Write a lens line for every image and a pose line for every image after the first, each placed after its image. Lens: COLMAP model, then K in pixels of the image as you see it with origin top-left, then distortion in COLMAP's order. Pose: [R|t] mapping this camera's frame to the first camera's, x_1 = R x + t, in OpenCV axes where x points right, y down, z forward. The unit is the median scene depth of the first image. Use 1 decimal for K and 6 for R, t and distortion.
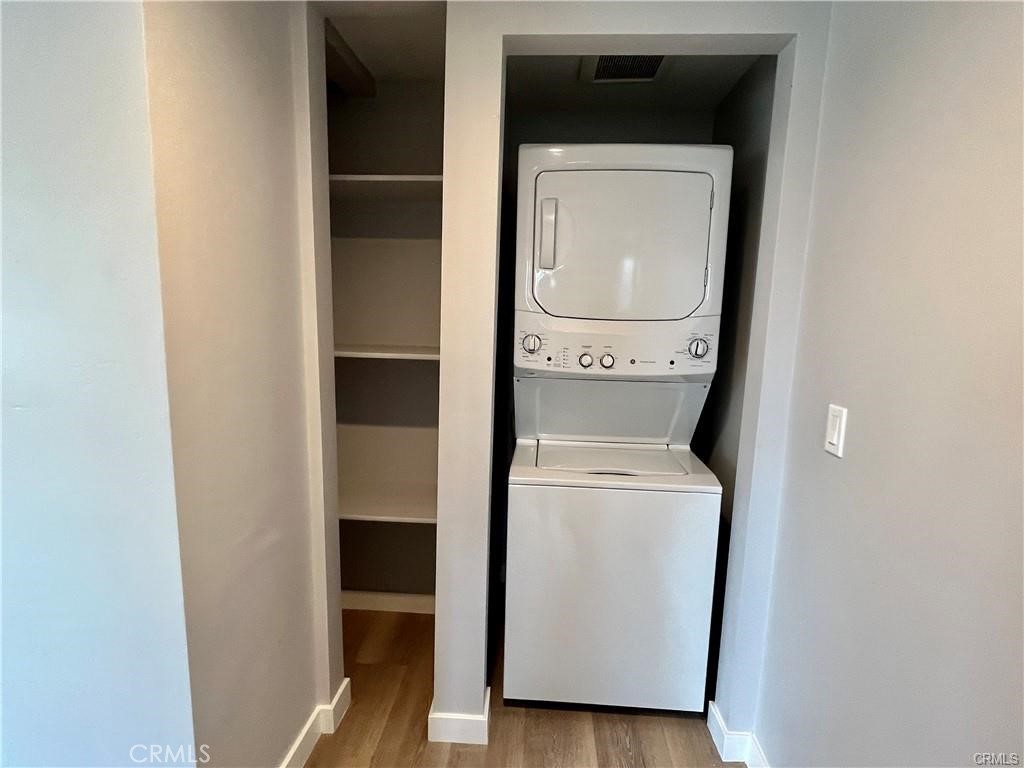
lens RADIAL K [[540.1, 0, 509.2], [0, 540.1, 380.3], [0, 0, 1]] dist [-0.002885, -0.002149]
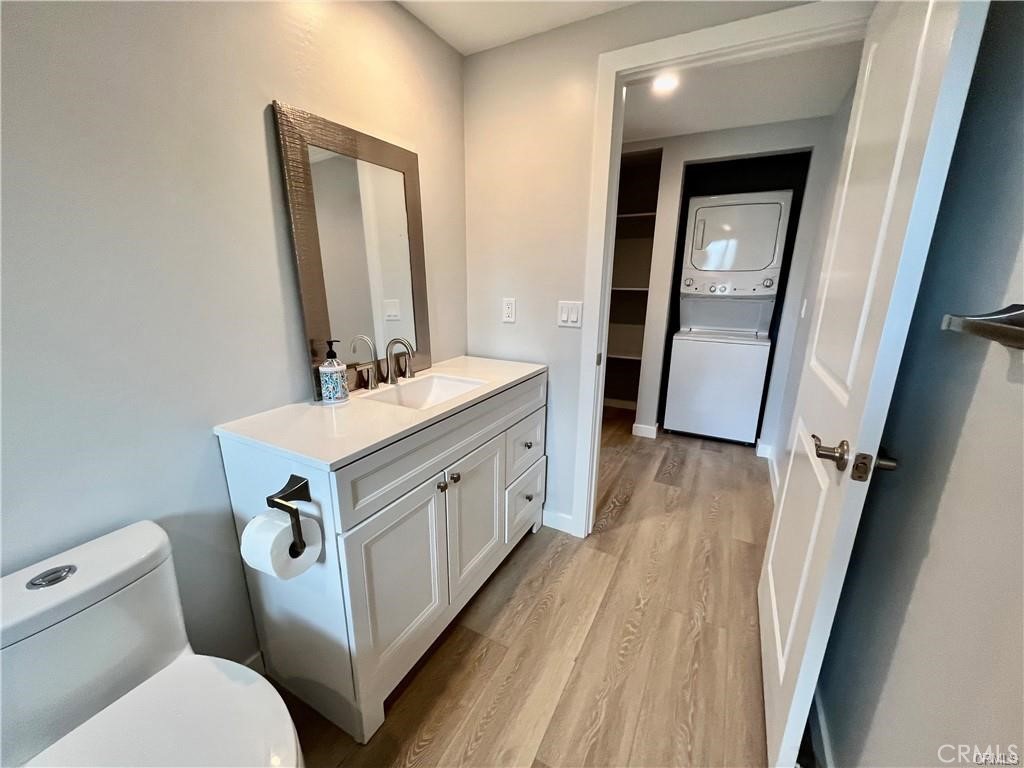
lens RADIAL K [[413.9, 0, 506.4], [0, 413.9, 387.6], [0, 0, 1]] dist [0.000335, -0.000237]
pose [[0.909007, 0.090547, -0.406827, 0.097251], [-0.040730, 0.990742, 0.129503, 0.197756], [0.414787, -0.101149, 0.904279, -1.089044]]
